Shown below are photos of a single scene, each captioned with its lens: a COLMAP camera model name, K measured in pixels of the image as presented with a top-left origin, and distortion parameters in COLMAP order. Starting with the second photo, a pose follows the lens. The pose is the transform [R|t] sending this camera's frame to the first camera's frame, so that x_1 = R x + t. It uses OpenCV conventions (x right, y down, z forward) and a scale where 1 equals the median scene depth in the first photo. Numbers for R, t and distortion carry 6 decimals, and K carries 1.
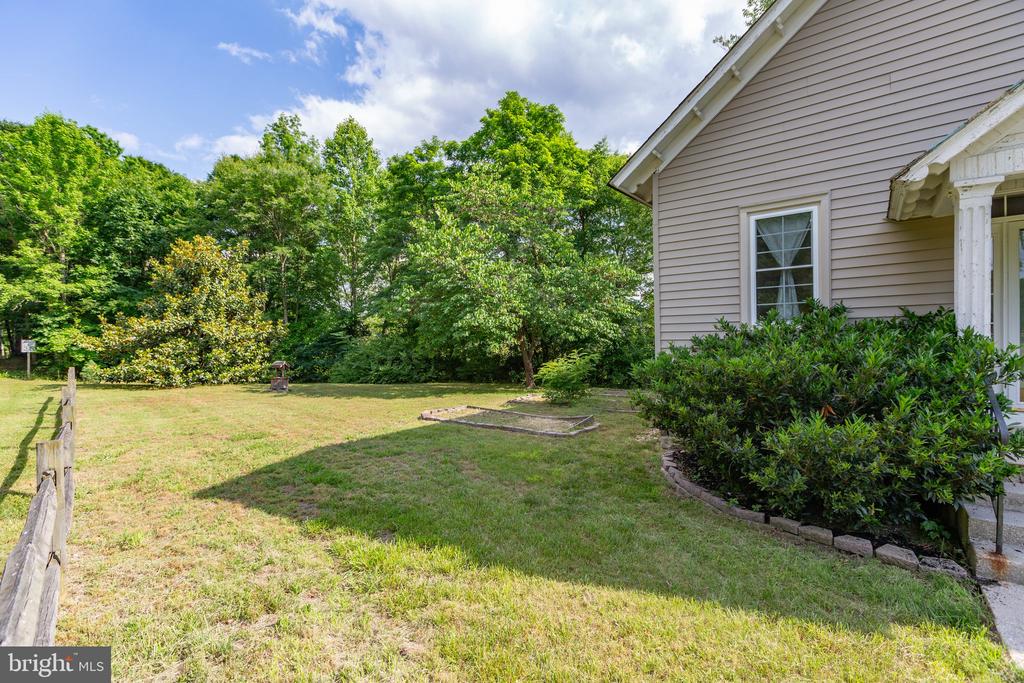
lens RADIAL K [[453.3, 0, 513.7], [0, 453.3, 339.8], [0, 0, 1]] dist [0.002552, -0.000269]
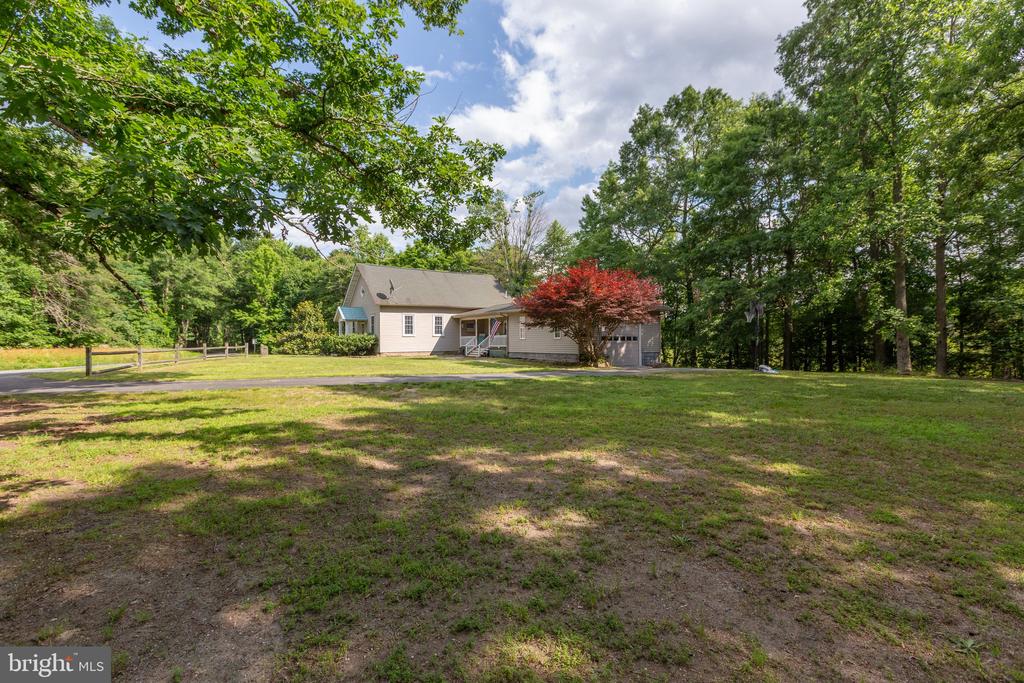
lens RADIAL K [[453.3, 0, 511.8], [0, 453.3, 341.7], [0, 0, 1]] dist [0.002552, -0.000269]
pose [[0.958119, 0.012805, -0.286083, 1.317252], [-0.016298, 0.999819, -0.009829, 0.022490], [0.285906, 0.014080, 0.958154, -1.300378]]
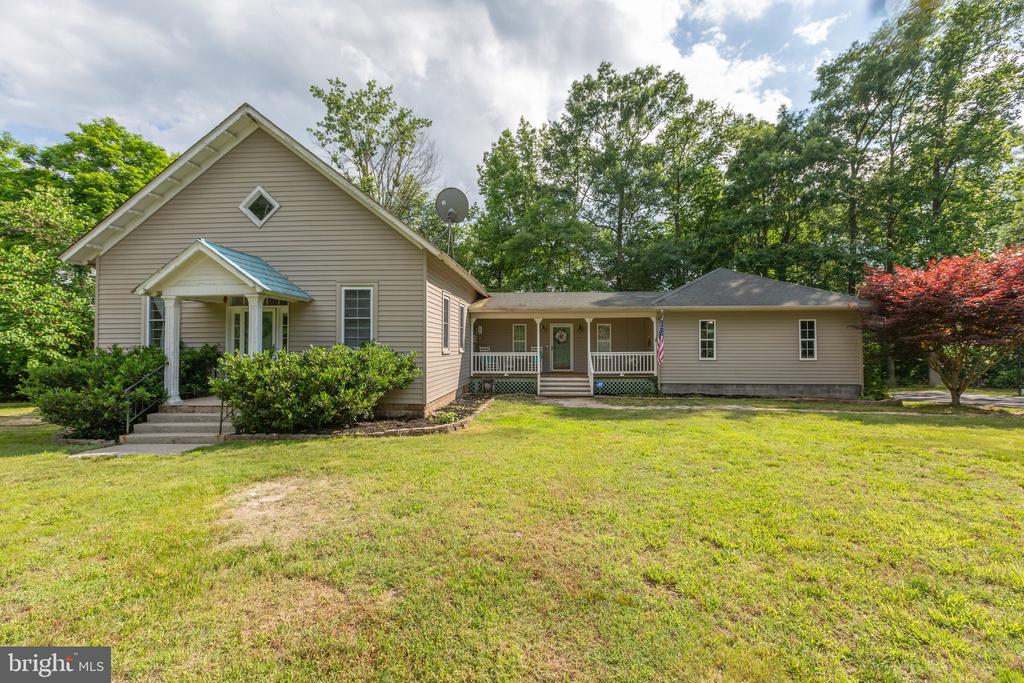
lens RADIAL K [[453.3, 0, 513.5], [0, 453.3, 337.9], [0, 0, 1]] dist [0.002552, -0.000269]
pose [[0.826937, 0.022660, 0.561838, 0.184570], [0.000224, 0.999174, -0.040629, -0.000896], [-0.562294, 0.033723, 0.826249, -0.345854]]
